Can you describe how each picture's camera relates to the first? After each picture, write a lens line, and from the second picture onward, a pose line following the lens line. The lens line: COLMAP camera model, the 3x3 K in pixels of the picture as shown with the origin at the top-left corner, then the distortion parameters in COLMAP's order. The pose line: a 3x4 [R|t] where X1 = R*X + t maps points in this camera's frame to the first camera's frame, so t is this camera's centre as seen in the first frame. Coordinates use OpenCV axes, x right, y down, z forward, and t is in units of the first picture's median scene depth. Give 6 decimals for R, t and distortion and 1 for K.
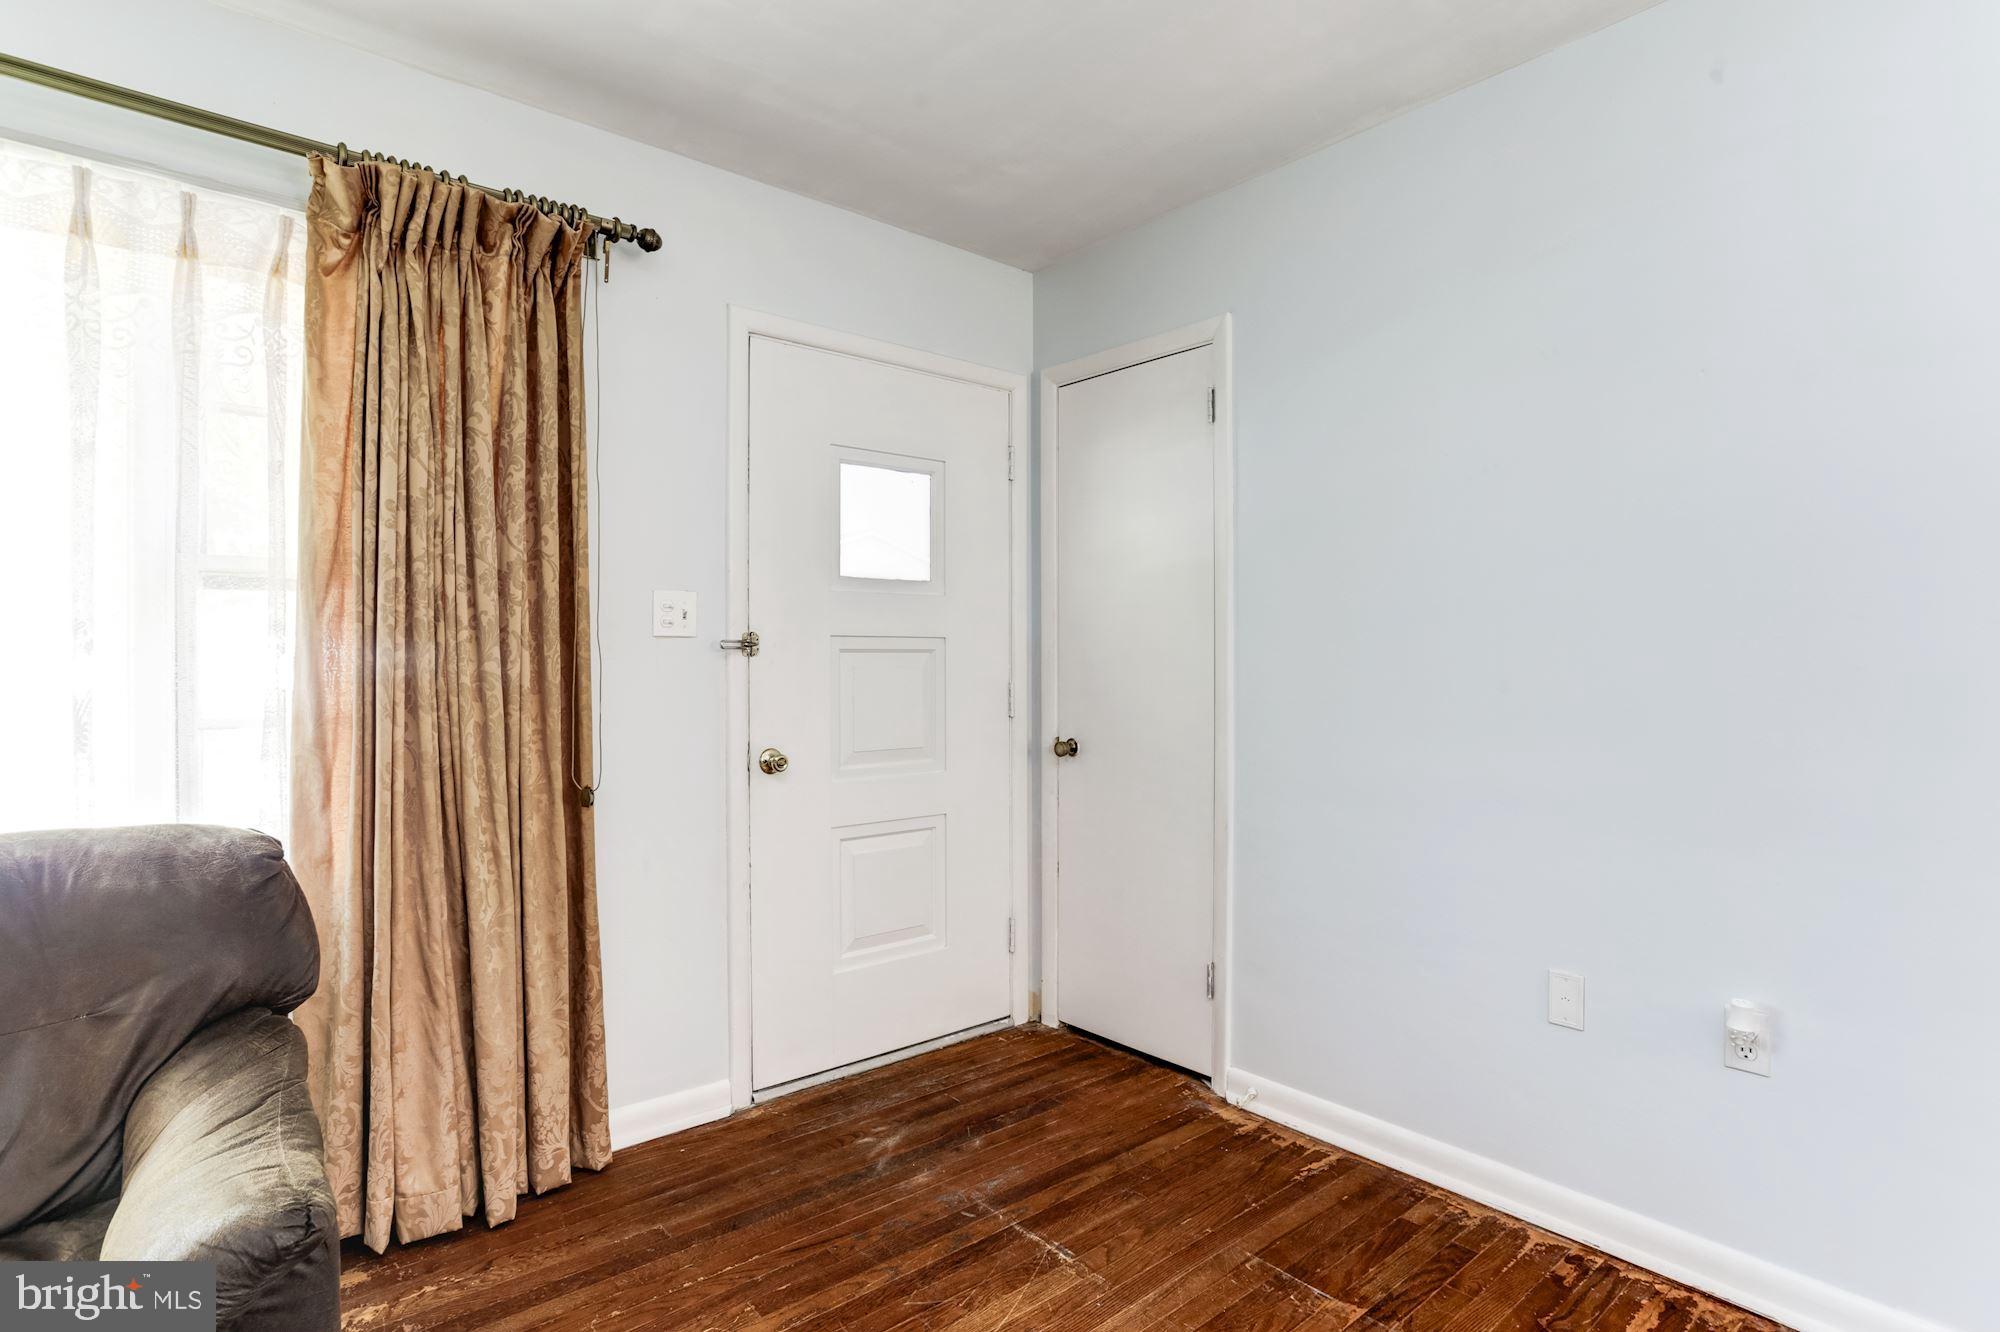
lens RADIAL K [[1027.5, 0, 1020.0], [0, 1027.5, 666.8], [0, 0, 1]] dist [-0.026163, 0.013102]
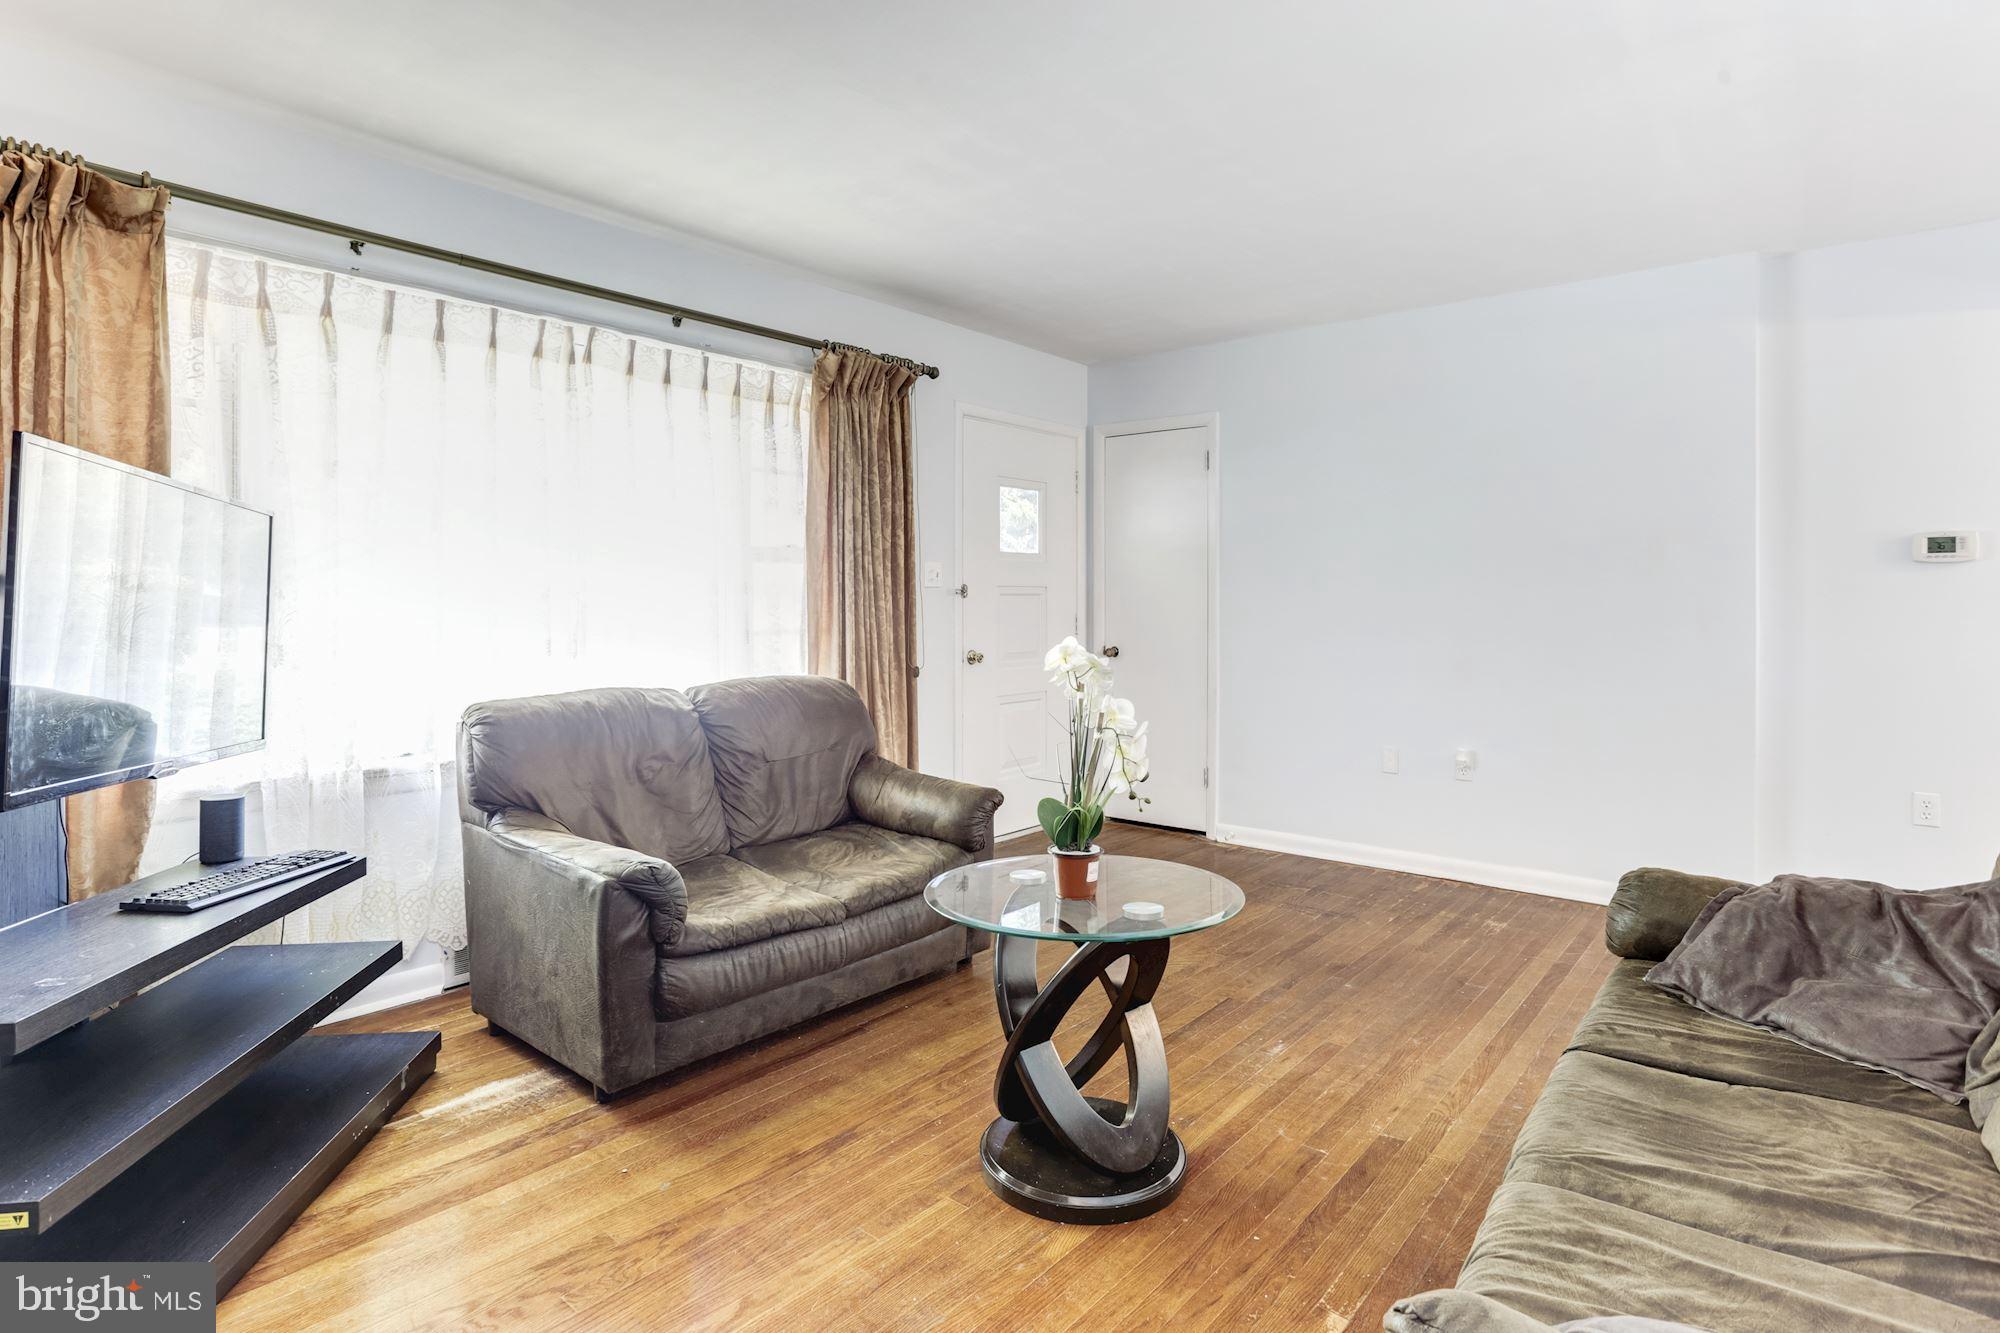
lens RADIAL K [[1027.5, 0, 1045.2], [0, 1027.5, 607.5], [0, 0, 1]] dist [-0.026163, 0.013102]
pose [[0.982442, 0.001952, 0.186556, -0.518303], [-0.002348, 0.999995, 0.001897, 0.002989], [-0.186552, -0.002302, 0.982442, -0.876178]]
